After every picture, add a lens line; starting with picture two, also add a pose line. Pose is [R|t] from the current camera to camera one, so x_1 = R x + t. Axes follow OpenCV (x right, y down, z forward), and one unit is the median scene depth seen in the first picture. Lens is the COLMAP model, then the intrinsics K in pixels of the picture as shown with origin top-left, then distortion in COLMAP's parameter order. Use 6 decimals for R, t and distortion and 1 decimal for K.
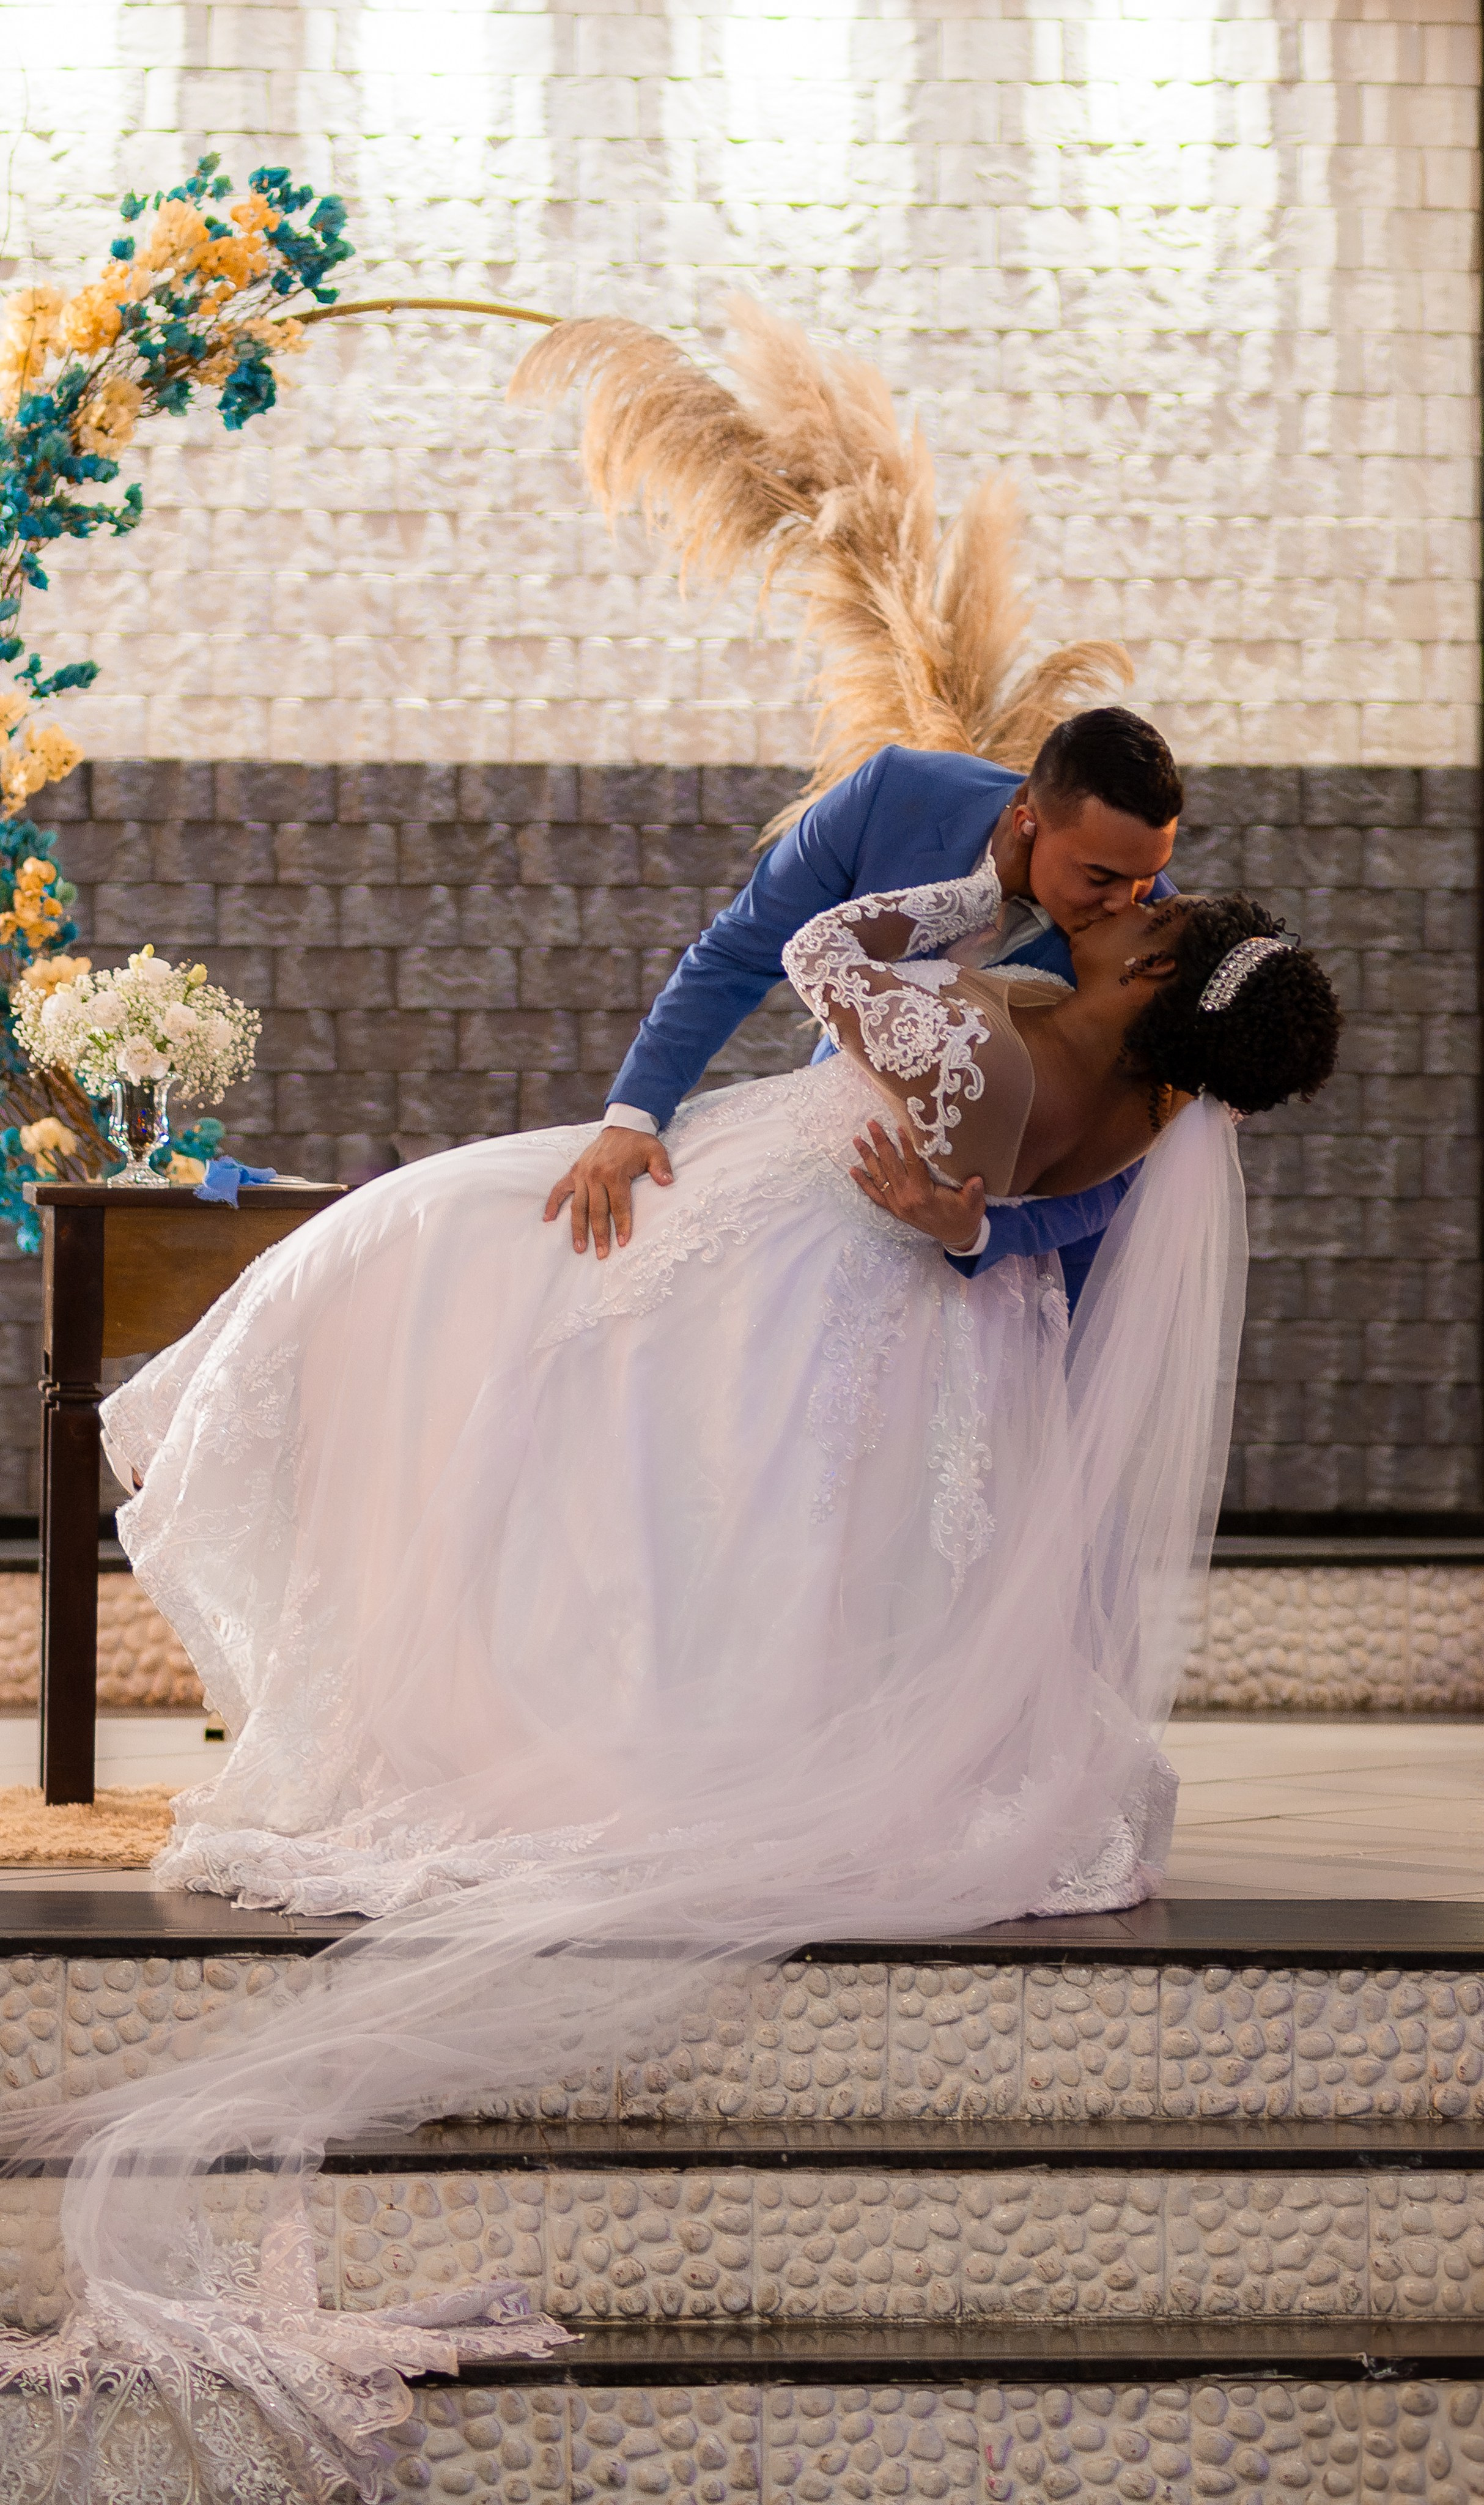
lens RADIAL K [[9000.6, 0, 745.2], [0, 9000.6, 1249.1], [0, 0, 1]] dist [0.342780, 0.000000]
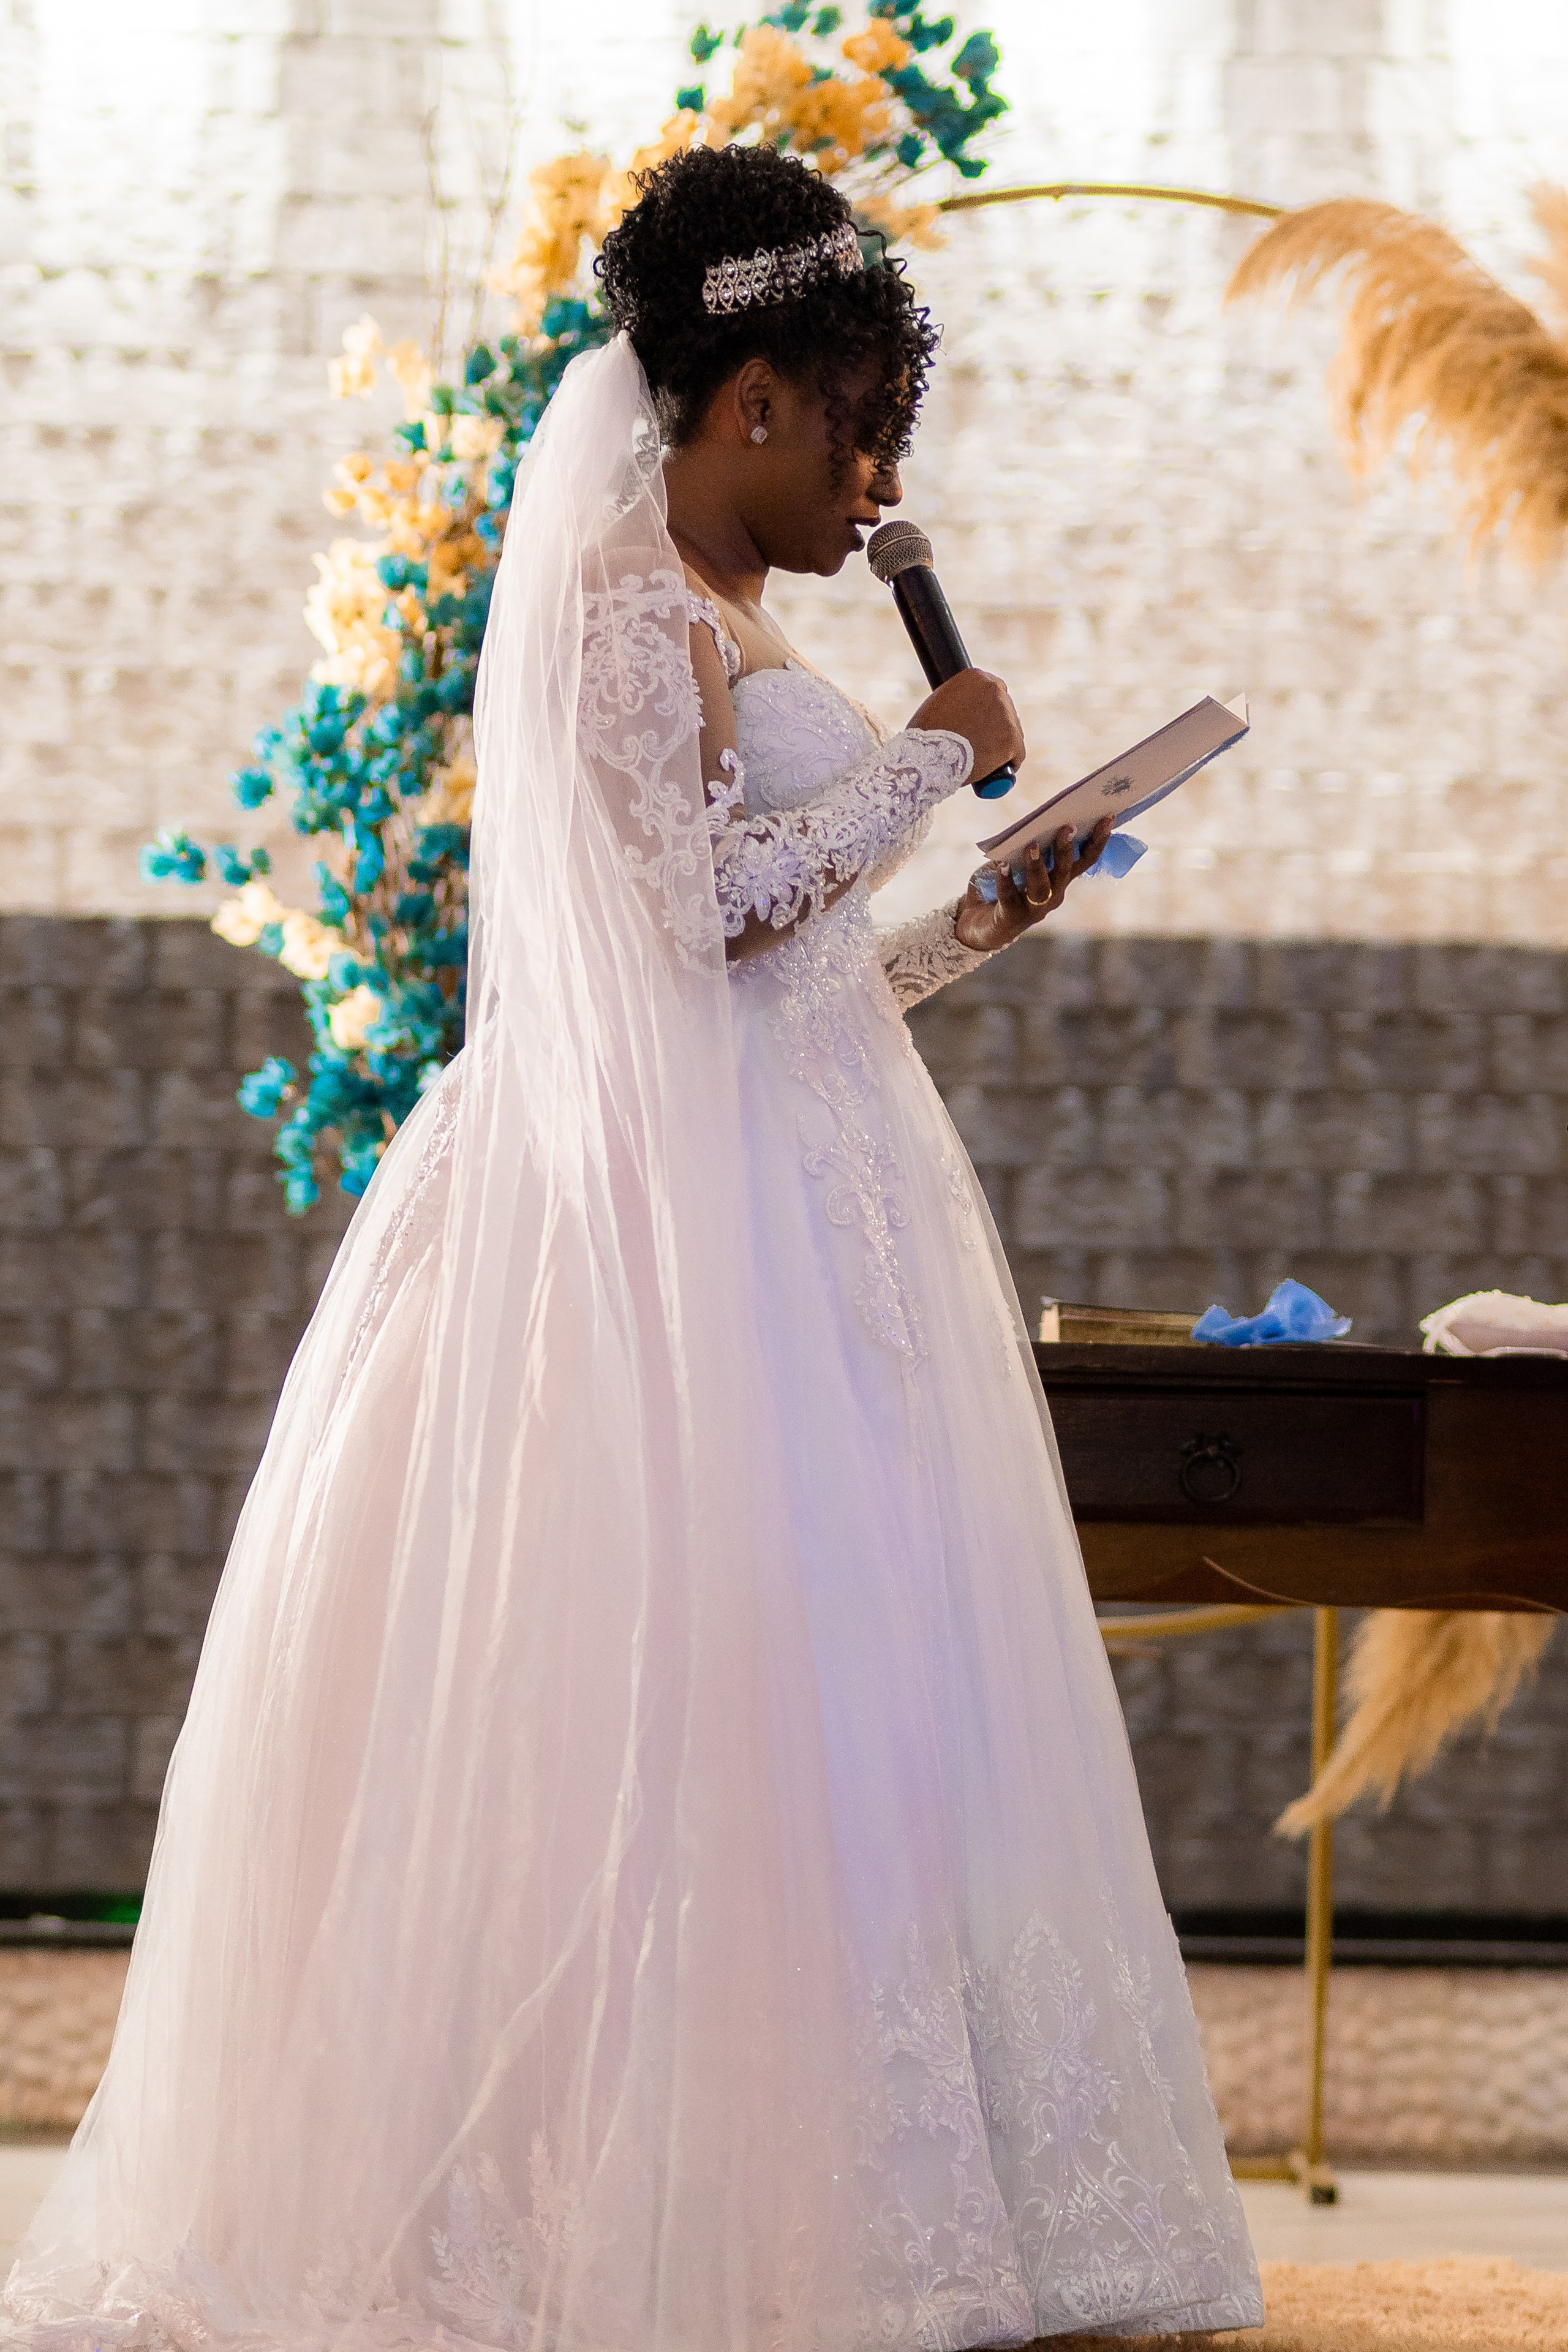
lens RADIAL K [[8483.8, 0, 779.3], [0, 8483.8, 1173.9], [0, 0, 1]] dist [0.600760, 0.000000]
pose [[0.998699, 0.008626, -0.050268, -0.022218], [-0.012091, 0.997540, -0.069048, 0.017448], [0.049548, 0.069566, 0.996346, 0.272921]]
